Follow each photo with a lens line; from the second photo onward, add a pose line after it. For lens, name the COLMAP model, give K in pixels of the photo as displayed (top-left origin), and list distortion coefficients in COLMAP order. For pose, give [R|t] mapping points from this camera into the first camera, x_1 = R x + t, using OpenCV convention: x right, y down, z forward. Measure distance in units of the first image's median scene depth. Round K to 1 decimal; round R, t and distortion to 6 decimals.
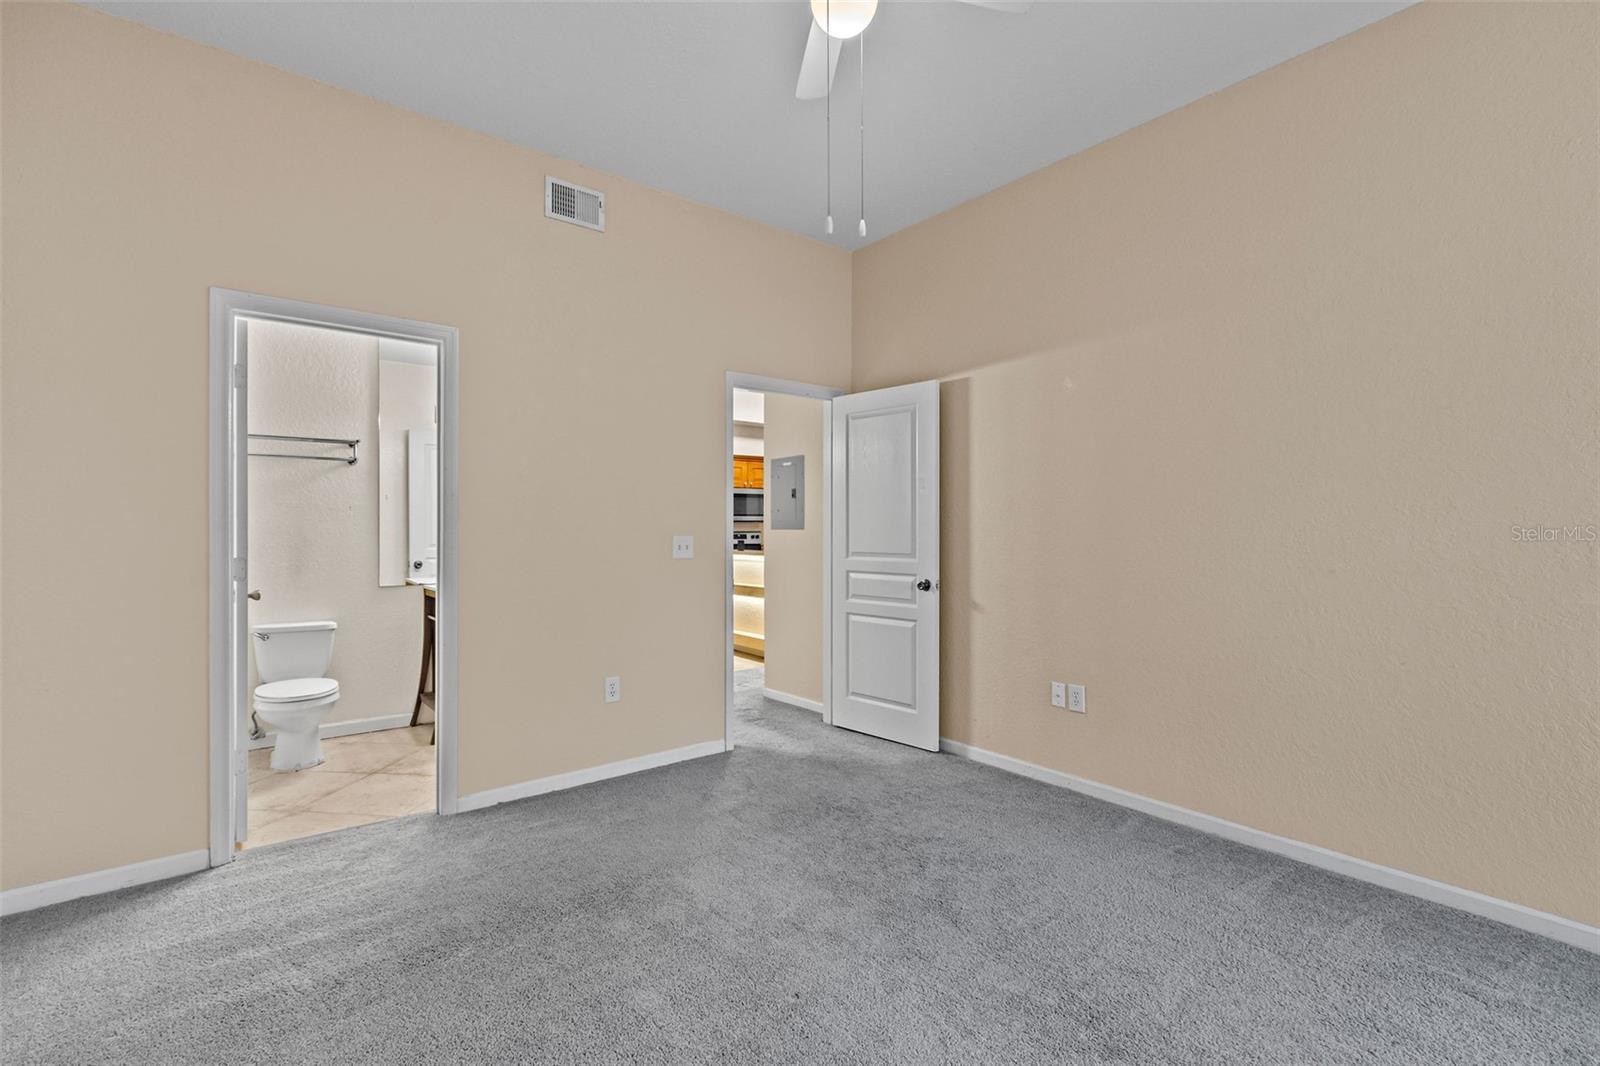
lens RADIAL K [[730.3, 0, 782.9], [0, 730.3, 525.3], [0, 0, 1]] dist [0.001612, -0.000214]
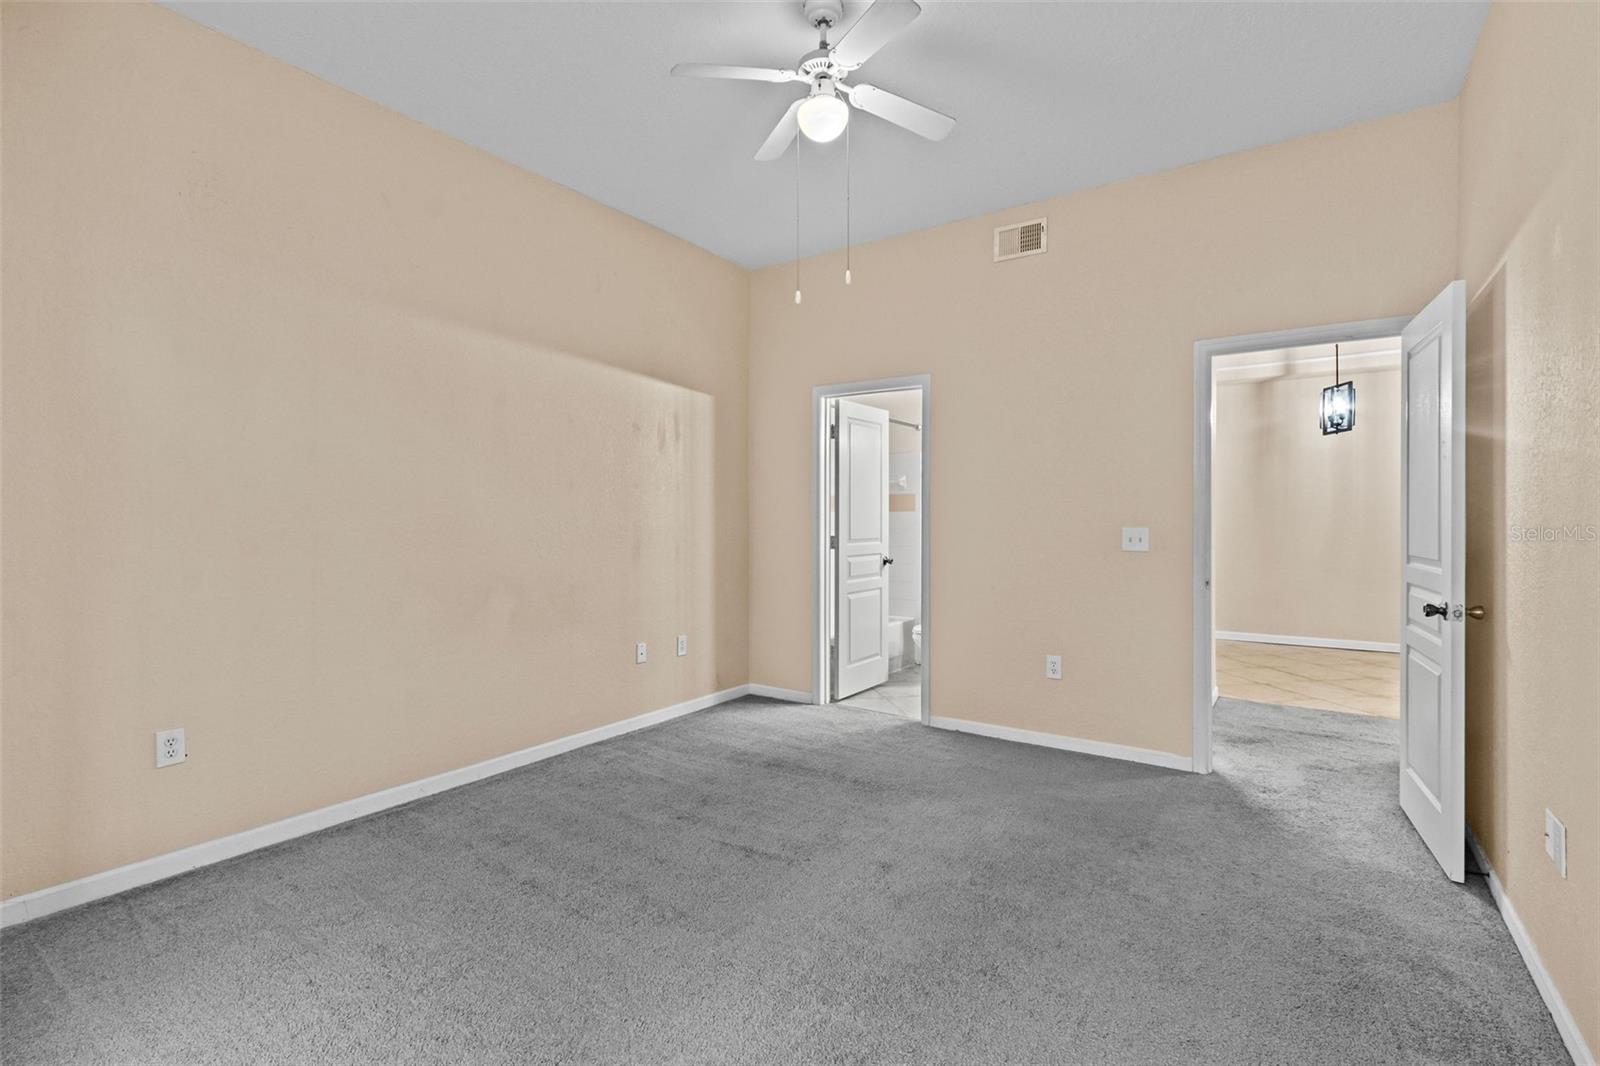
lens RADIAL K [[730.3, 0, 782.9], [0, 730.3, 525.3], [0, 0, 1]] dist [0.001612, -0.000214]
pose [[0.282815, 0.009460, -0.959128, 0.689384], [0.001639, 0.999945, 0.010346, 0.000614], [0.959173, -0.004498, 0.282784, 0.300758]]
